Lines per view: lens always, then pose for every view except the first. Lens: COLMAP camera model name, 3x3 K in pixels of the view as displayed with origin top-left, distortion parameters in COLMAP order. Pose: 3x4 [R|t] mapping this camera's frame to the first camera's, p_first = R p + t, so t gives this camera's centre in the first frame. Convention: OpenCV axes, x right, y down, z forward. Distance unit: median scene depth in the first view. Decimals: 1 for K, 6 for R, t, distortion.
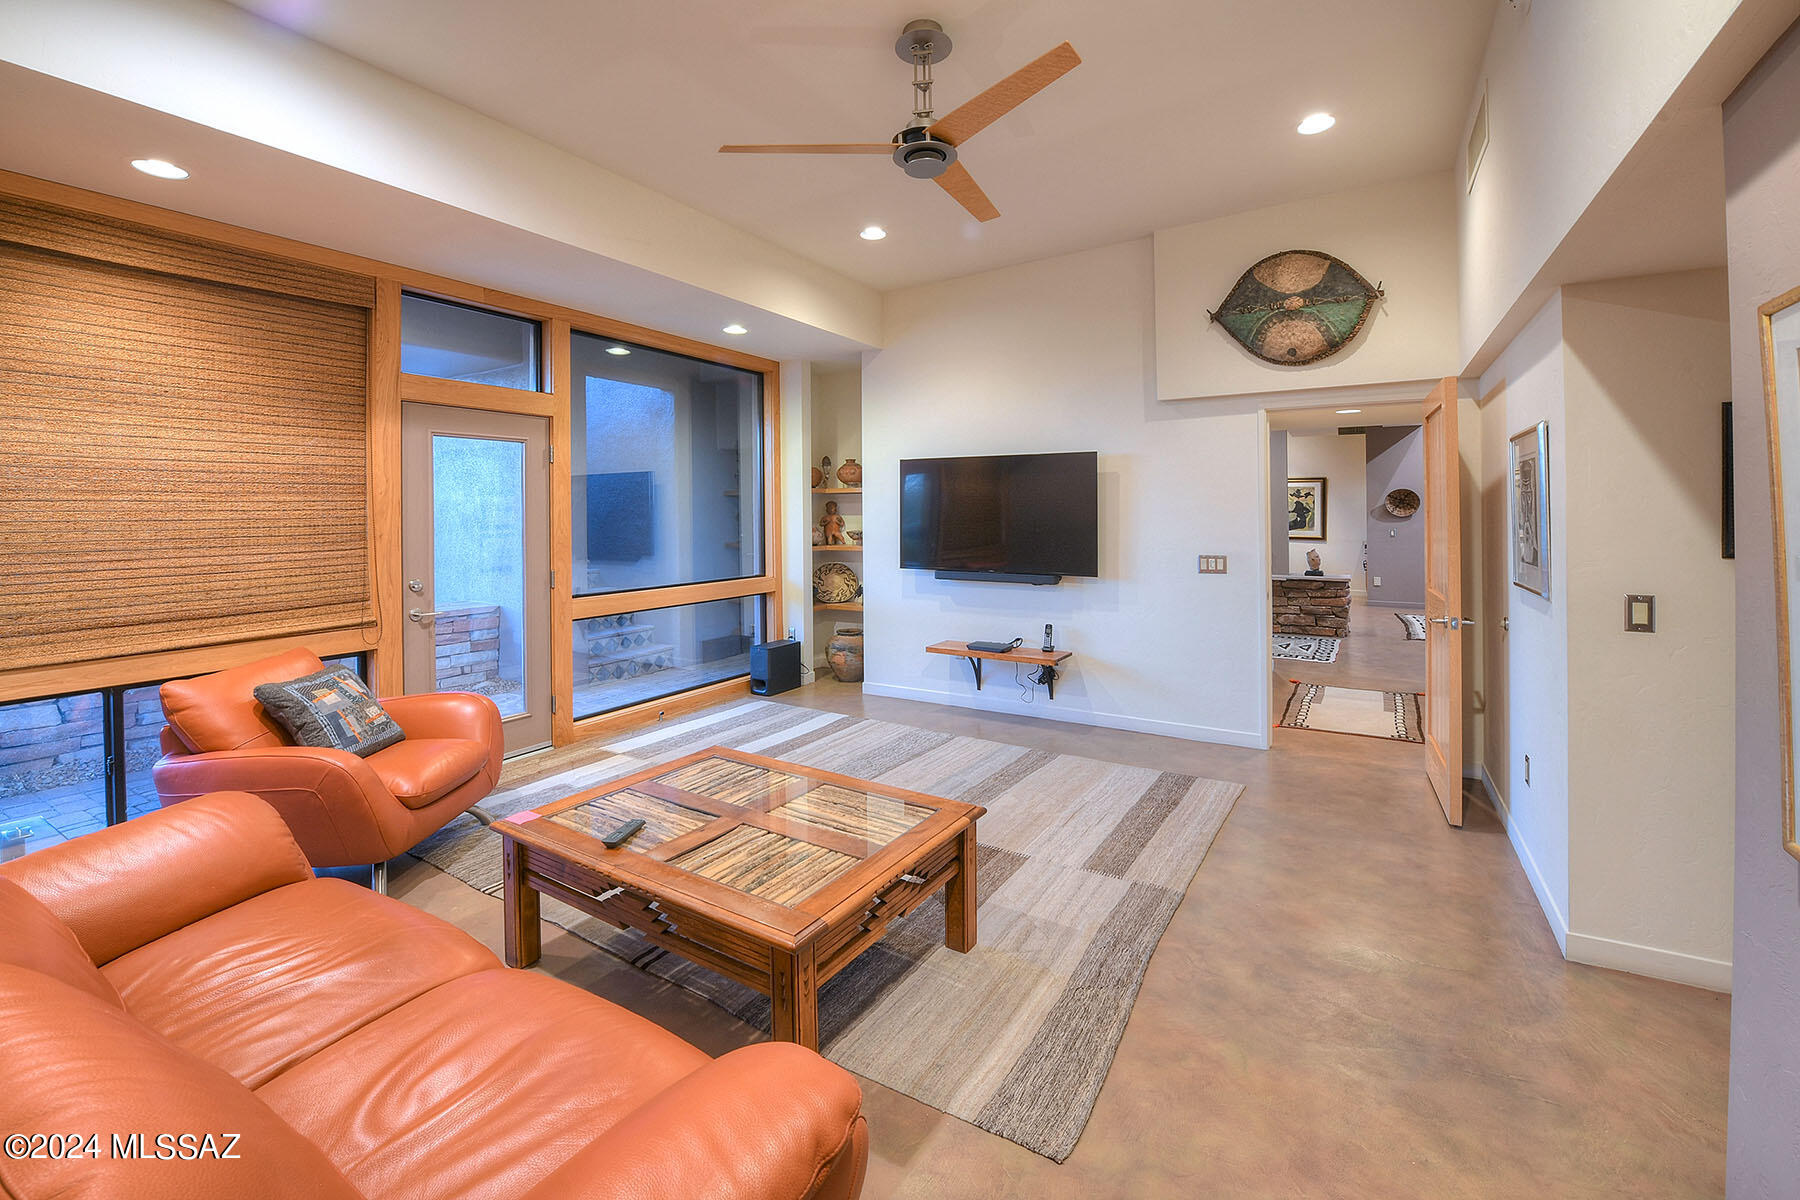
lens RADIAL K [[748.7, 0, 902.7], [0, 748.7, 517.2], [0, 0, 1]] dist [0.000519, 0.000002]
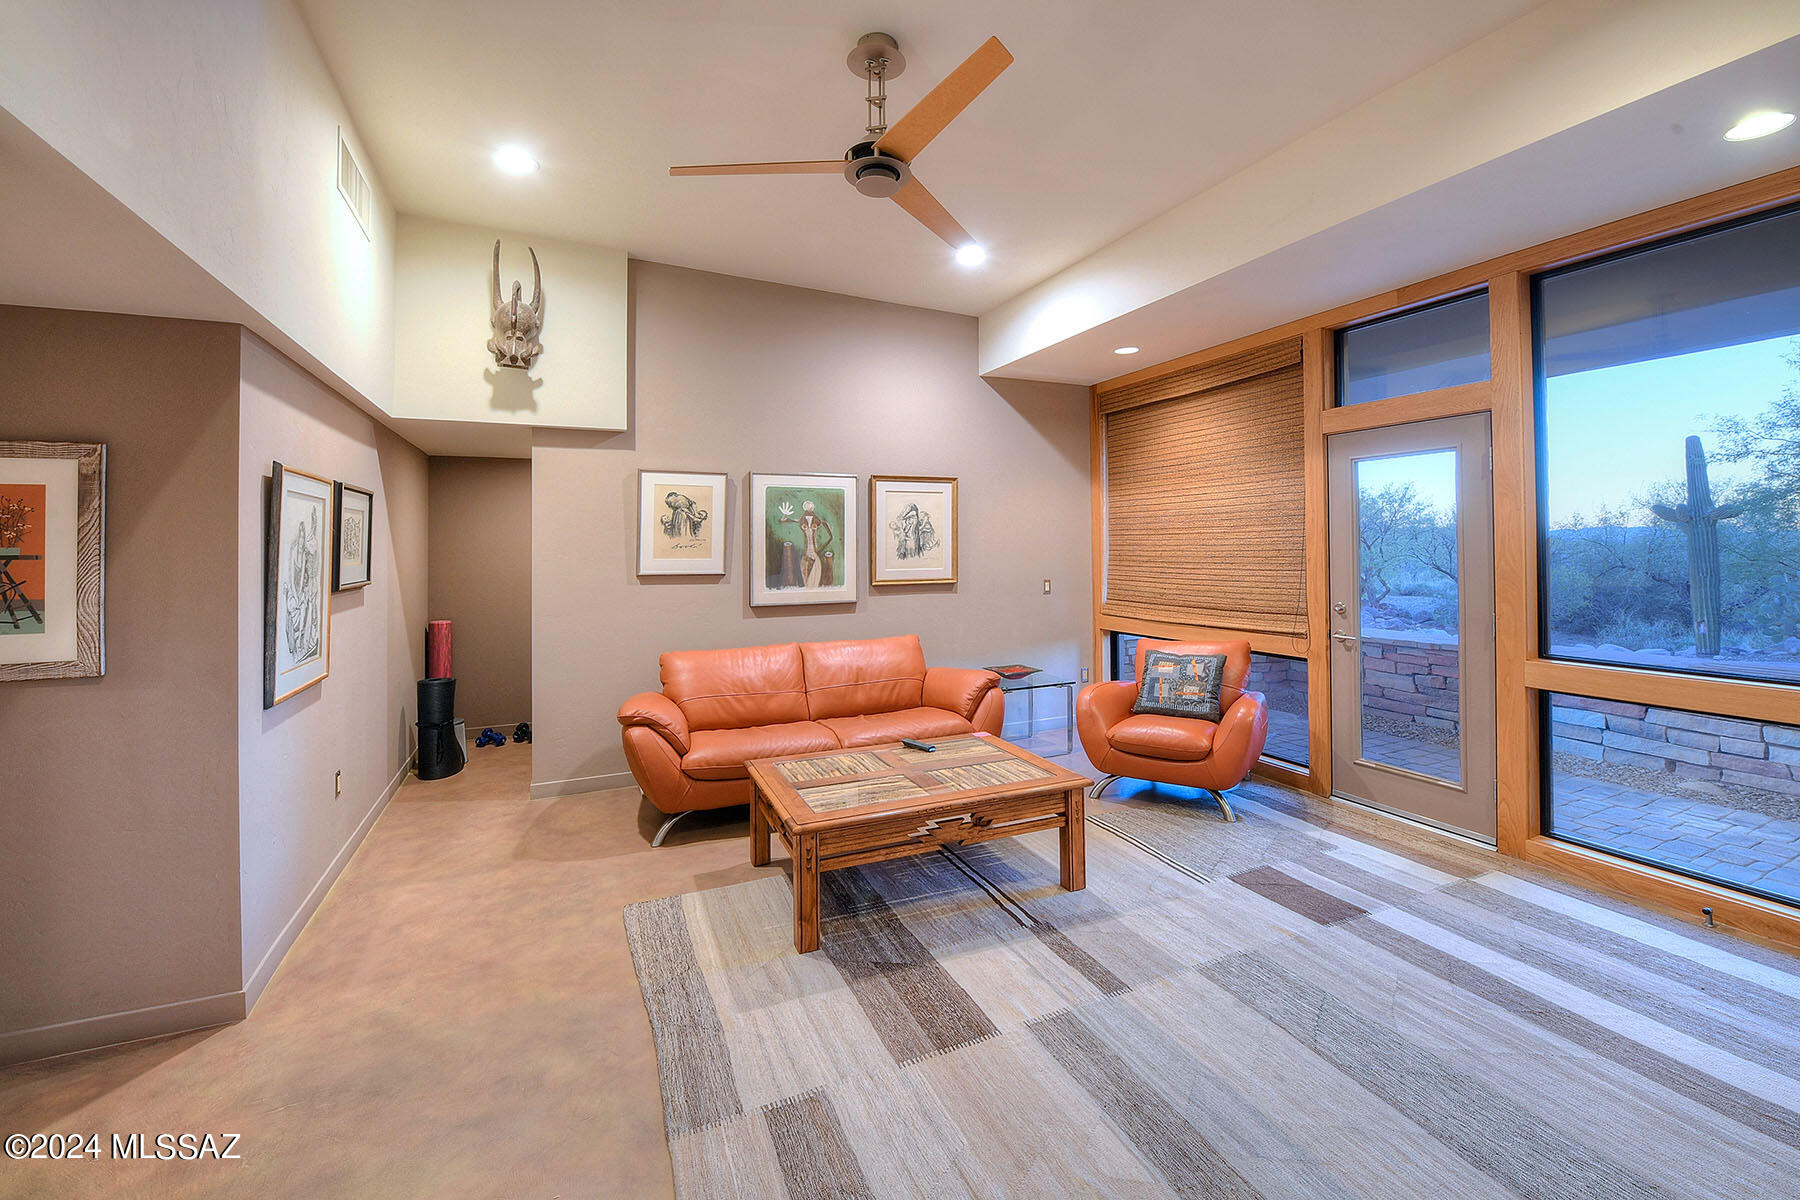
lens RADIAL K [[733.9, 0, 899.9], [0, 733.9, 551.3], [0, 0, 1]] dist [-0.000618, -0.000059]
pose [[-0.554579, 0.016864, -0.831960, 0.772957], [0.010918, 0.999856, 0.012989, -0.011834], [0.832059, -0.001880, -0.554684, 1.499646]]
